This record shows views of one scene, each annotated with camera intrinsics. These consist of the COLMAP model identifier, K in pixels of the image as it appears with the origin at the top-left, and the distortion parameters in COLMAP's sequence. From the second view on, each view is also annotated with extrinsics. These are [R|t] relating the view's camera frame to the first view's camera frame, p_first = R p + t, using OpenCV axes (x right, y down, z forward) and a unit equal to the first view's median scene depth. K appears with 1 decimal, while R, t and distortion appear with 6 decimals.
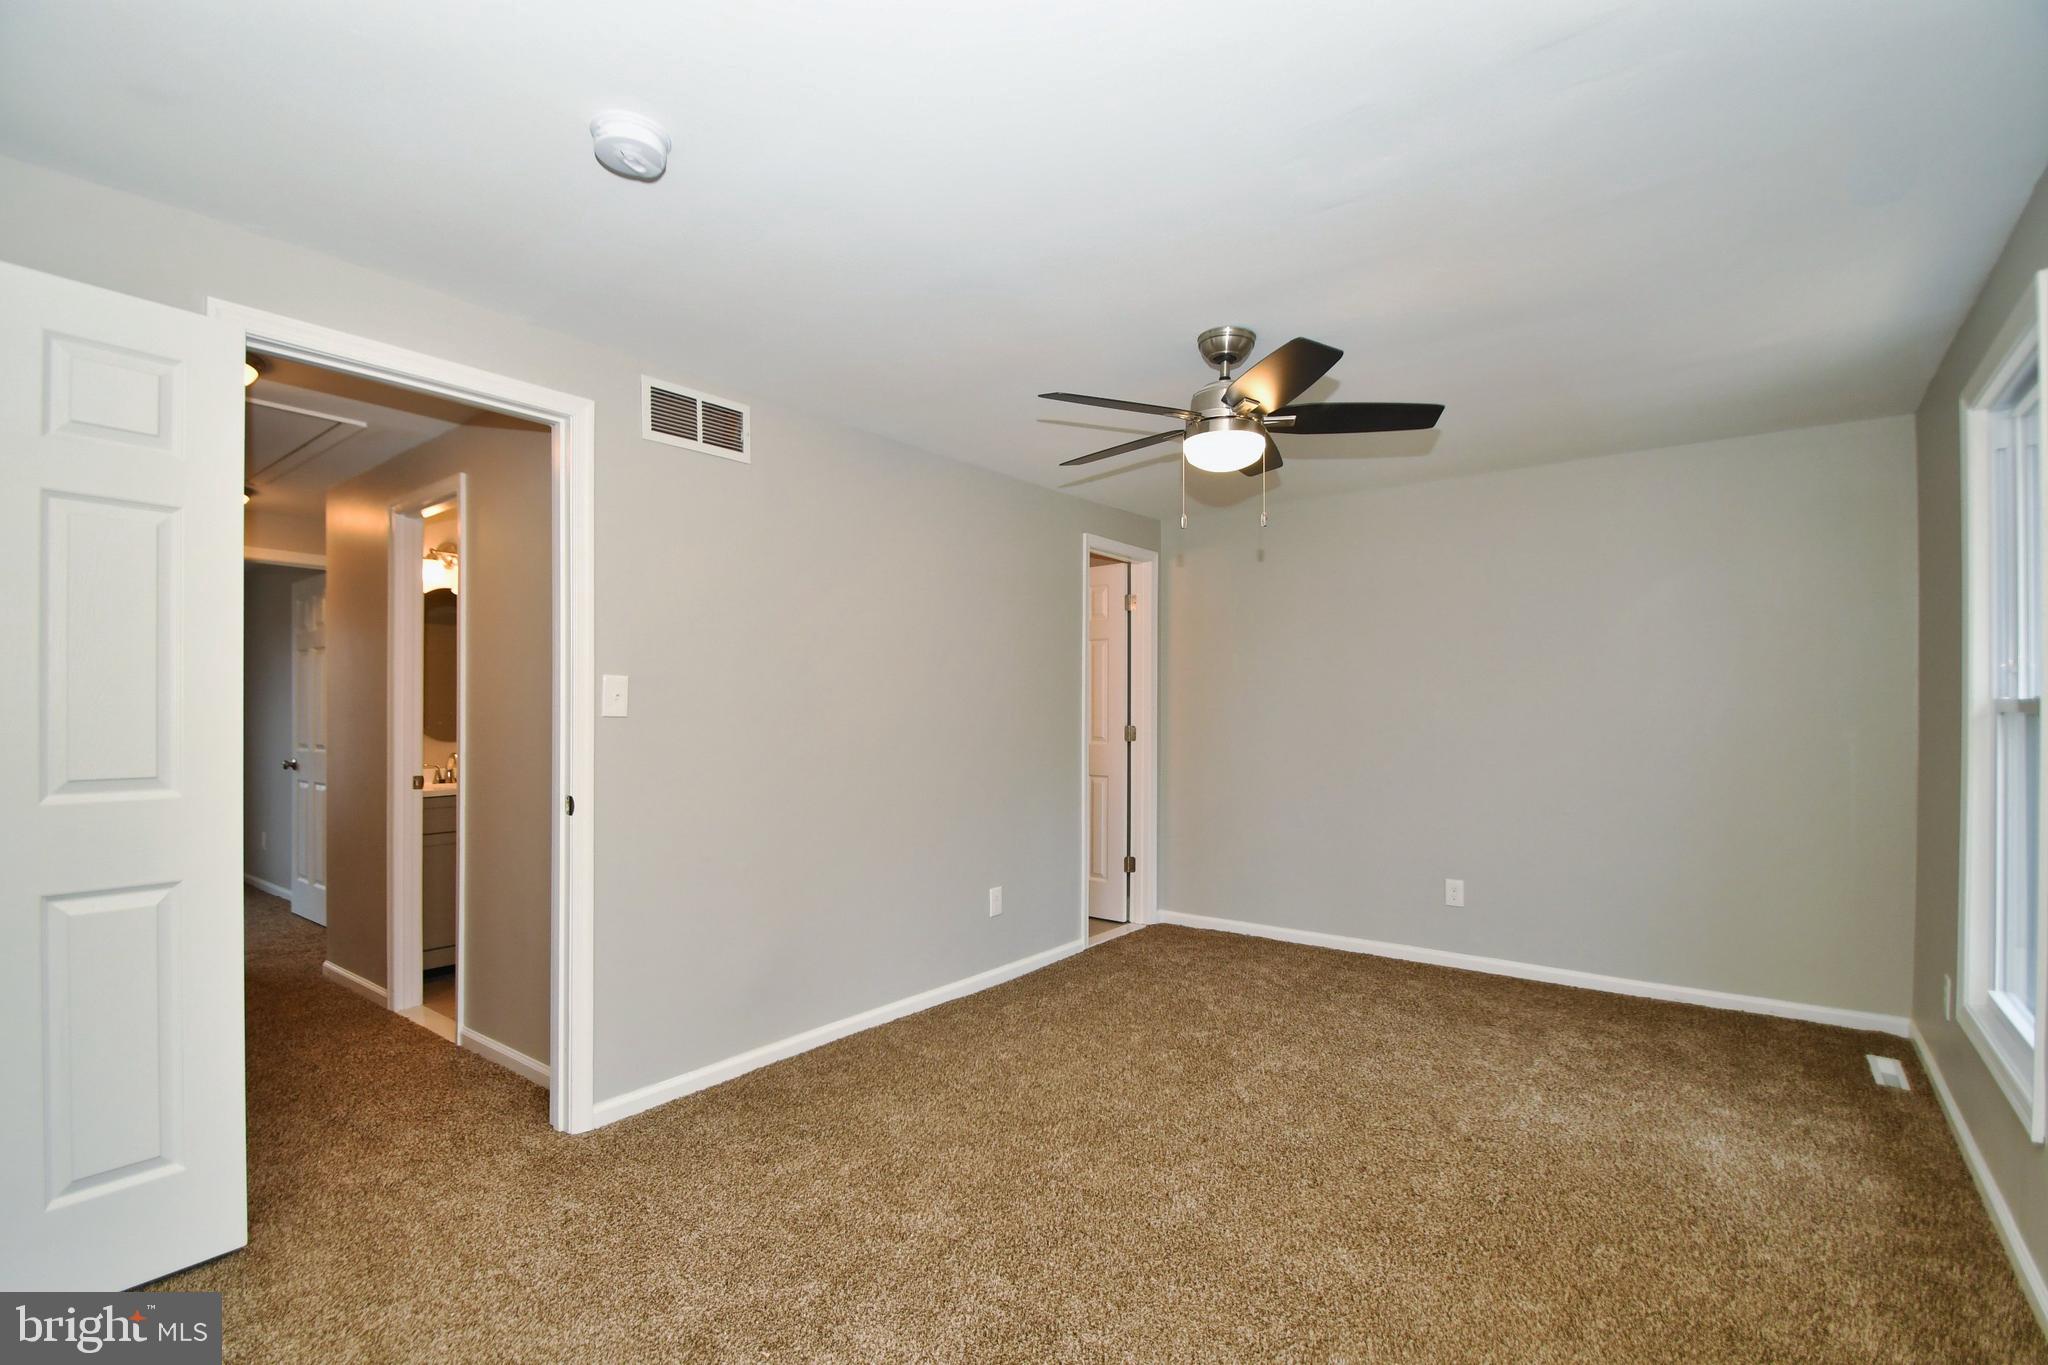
lens RADIAL K [[928.6, 0, 1025.5], [0, 928.6, 706.4], [0, 0, 1]] dist [-0.002206, -0.000652]
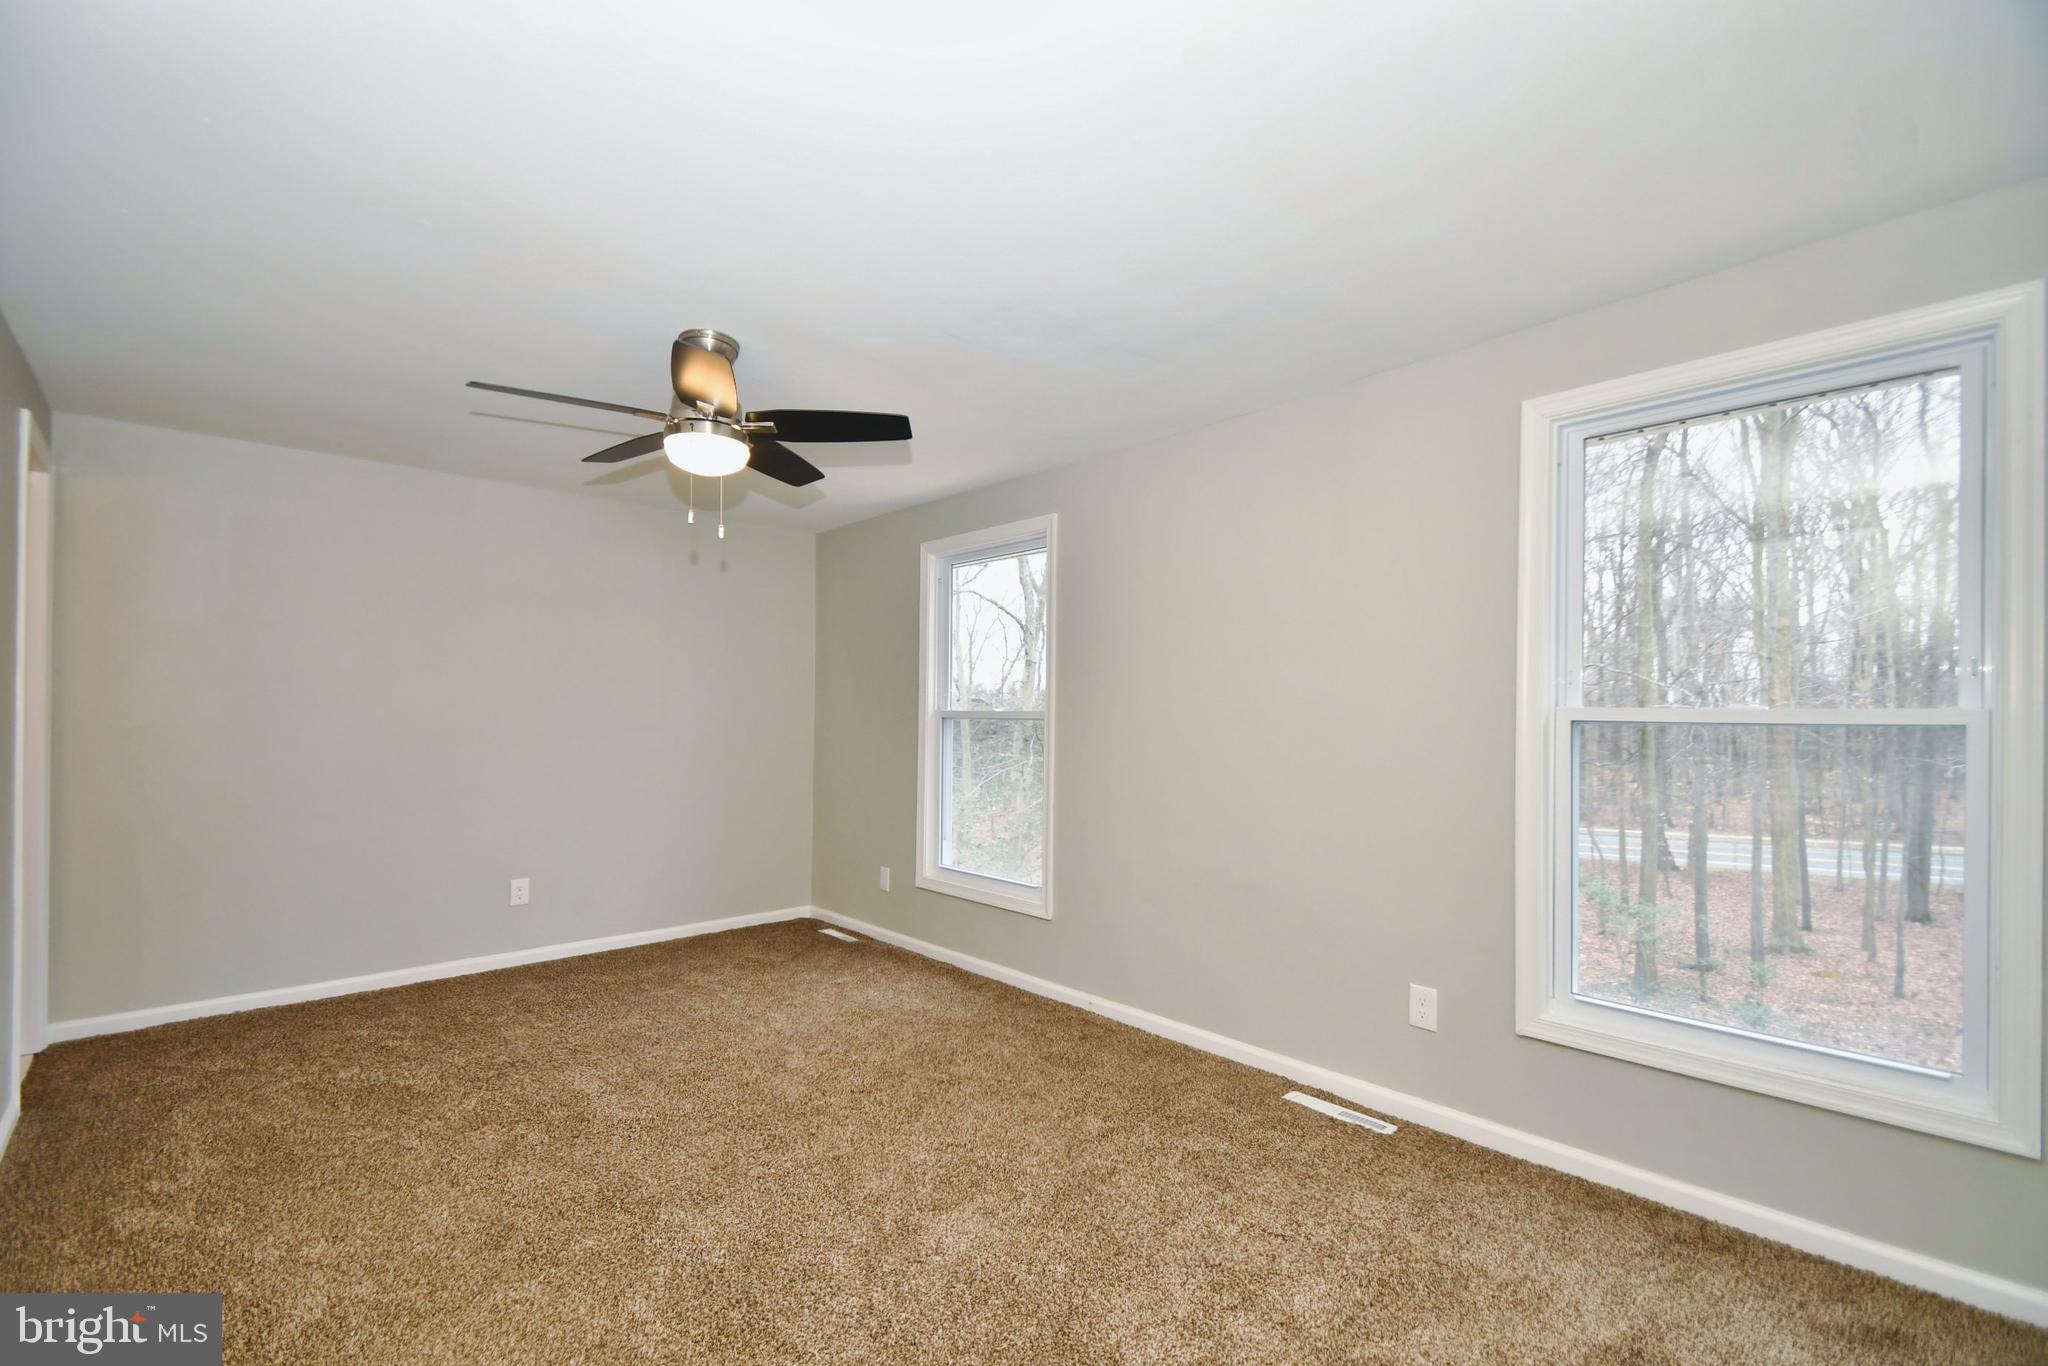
lens RADIAL K [[882.3, 0, 1005.5], [0, 882.3, 713.9], [0, 0, 1]] dist [0.000412, -0.000669]
pose [[0.167710, 0.004800, 0.985825, -0.509372], [-0.015510, 0.999877, -0.002230, 0.000048], [-0.985714, -0.014916, 0.167764, 0.402943]]
